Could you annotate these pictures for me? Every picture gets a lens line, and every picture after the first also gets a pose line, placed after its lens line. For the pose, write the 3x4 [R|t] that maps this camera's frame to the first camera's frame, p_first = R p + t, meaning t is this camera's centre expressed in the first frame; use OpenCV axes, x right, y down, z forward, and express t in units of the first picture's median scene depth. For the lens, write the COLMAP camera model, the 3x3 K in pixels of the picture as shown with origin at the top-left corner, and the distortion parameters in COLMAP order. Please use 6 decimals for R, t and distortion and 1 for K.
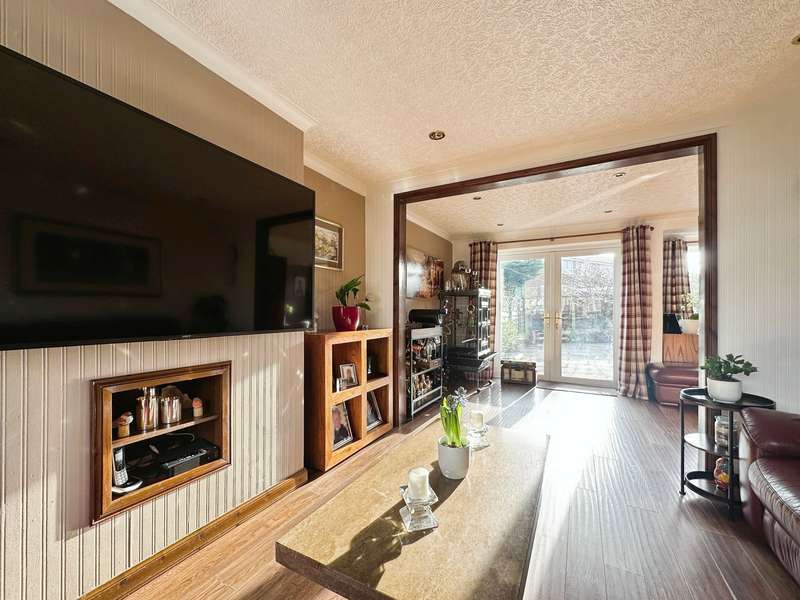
lens RADIAL K [[329.7, 0, 403.5], [0, 329.7, 311.4], [0, 0, 1]] dist [0.000041, 0.000014]
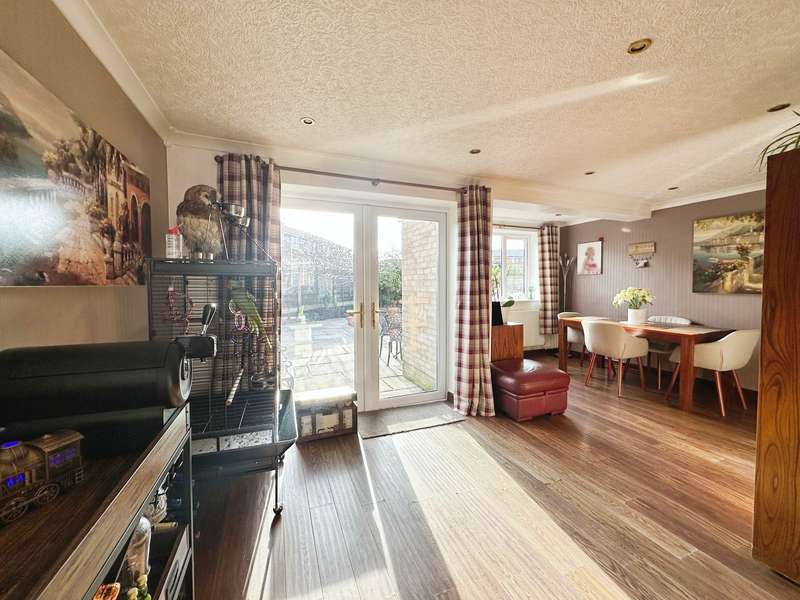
lens RADIAL K [[317.8, 0, 399.7], [0, 317.8, 297.1], [0, 0, 1]] dist [-0.001438, -0.000141]
pose [[0.647173, -0.036194, 0.761483, 0.033953], [0.002309, 0.998961, 0.045519, -0.041587], [-0.762339, -0.027701, 0.646584, 0.641113]]
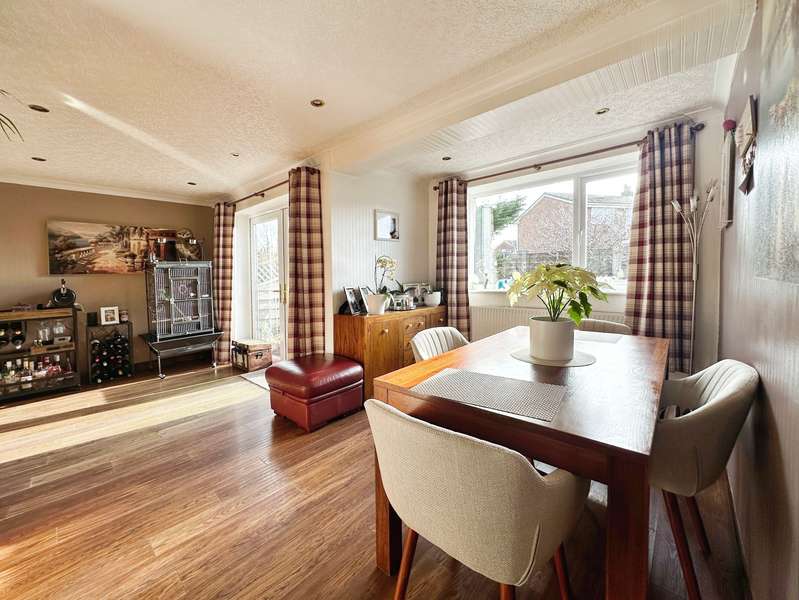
lens RADIAL K [[320.8, 0, 400.2], [0, 320.8, 287.2], [0, 0, 1]] dist [-0.000943, -0.000186]
pose [[0.969593, -0.014150, -0.244314, 1.070075], [0.026294, 0.998571, 0.046515, -0.023196], [0.243307, -0.051525, 0.968580, 0.333770]]
